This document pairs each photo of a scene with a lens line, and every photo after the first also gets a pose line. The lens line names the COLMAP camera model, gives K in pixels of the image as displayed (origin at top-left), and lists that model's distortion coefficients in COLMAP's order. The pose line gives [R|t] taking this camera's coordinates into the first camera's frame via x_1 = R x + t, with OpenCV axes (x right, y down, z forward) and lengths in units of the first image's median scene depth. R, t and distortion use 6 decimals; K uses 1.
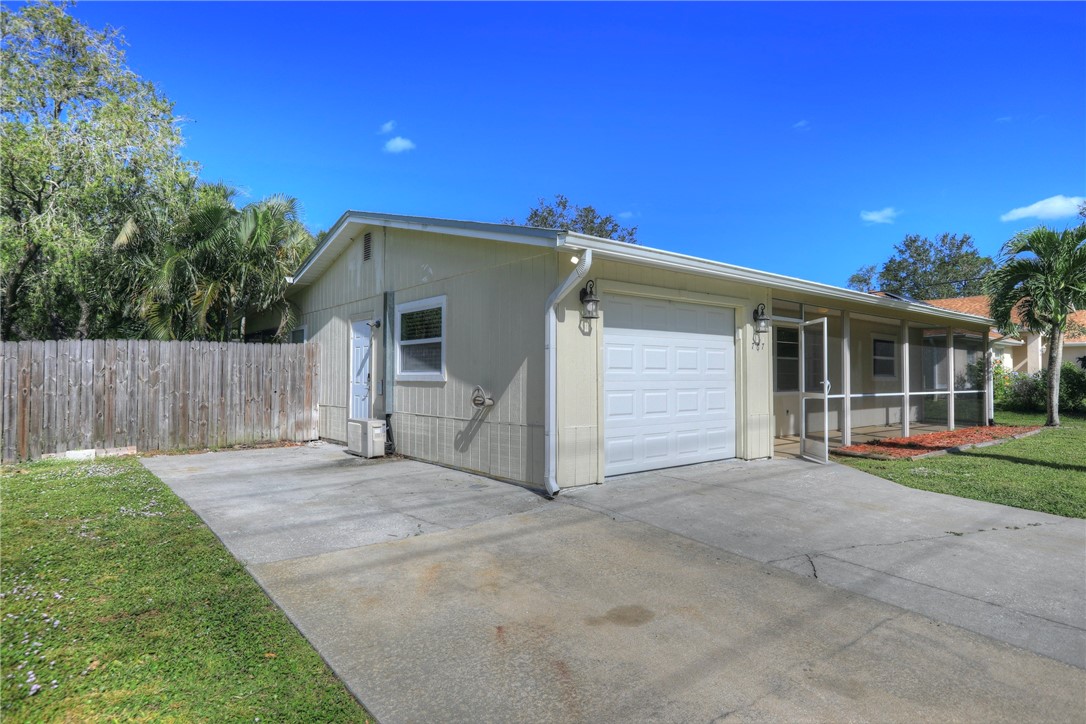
lens RADIAL K [[644.5, 0, 543.8], [0, 644.5, 373.9], [0, 0, 1]] dist [-0.008218, 0.003575]
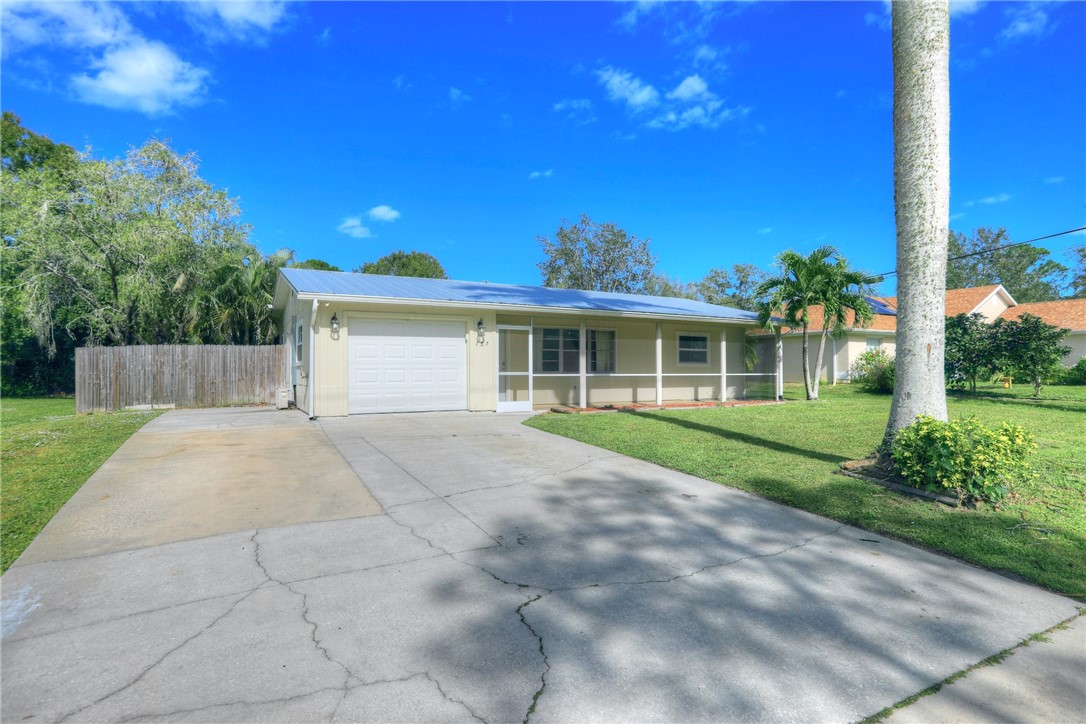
lens RADIAL K [[614.9, 0, 549.6], [0, 614.9, 358.0], [0, 0, 1]] dist [-0.020007, -0.000787]
pose [[0.982861, -0.008641, -0.184144, 0.577433], [0.005536, 0.999834, -0.017366, 0.016618], [0.184263, 0.016049, 0.982746, -0.390881]]
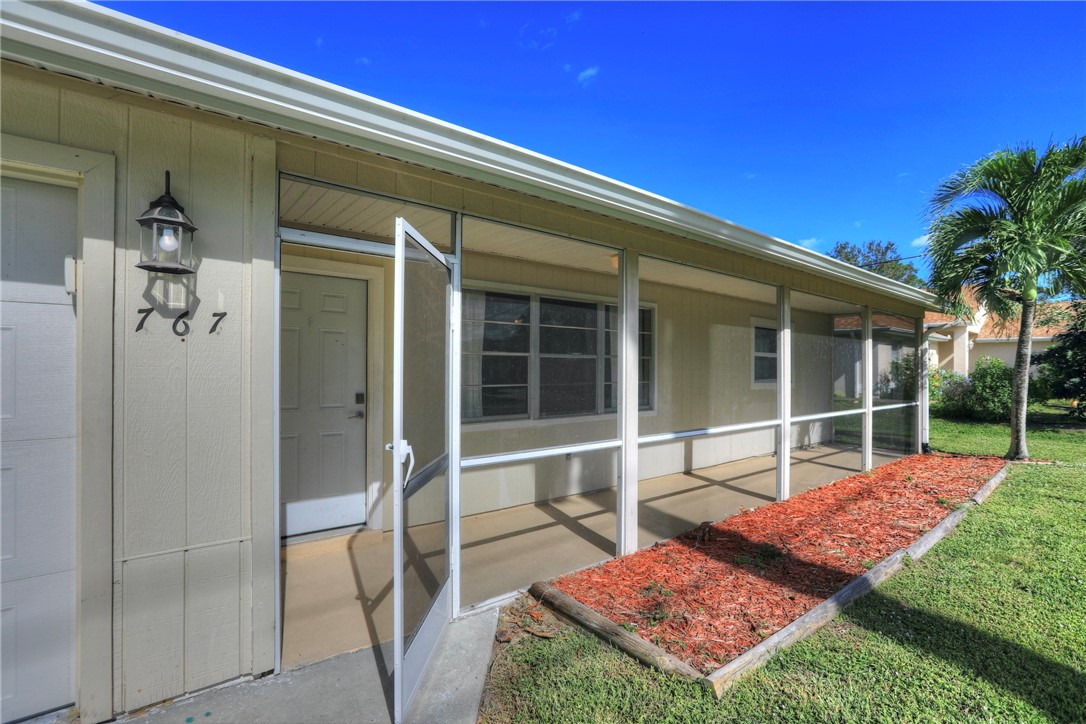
lens RADIAL K [[516.4, 0, 549.4], [0, 516.4, 365.7], [0, 0, 1]] dist [-0.031302, 0.002763]
pose [[0.999964, 0.002673, -0.008051, 0.364093], [-0.002659, 0.999995, 0.001786, -0.016919], [0.008056, -0.001765, 0.999966, 0.555239]]
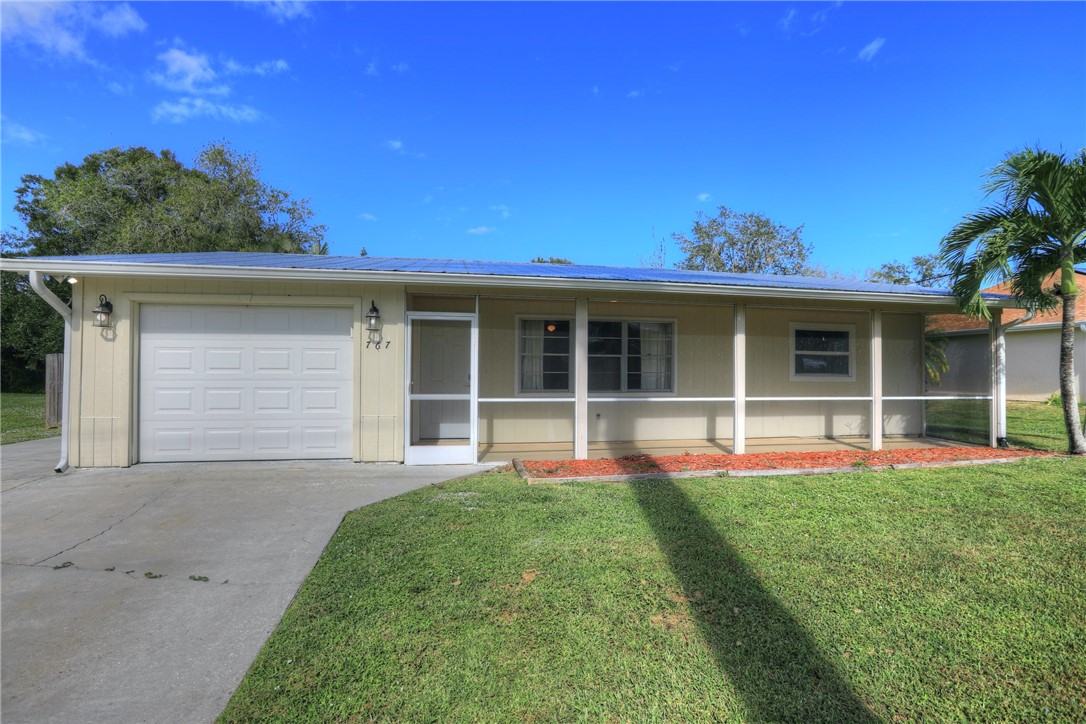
lens RADIAL K [[516.4, 0, 537.4], [0, 516.4, 360.4], [0, 0, 1]] dist [-0.031302, 0.002763]
pose [[0.859812, -0.008189, -0.510545, 0.674019], [-0.000532, 0.999856, -0.016932, -0.004923], [0.510610, 0.014830, 0.859684, 0.332036]]
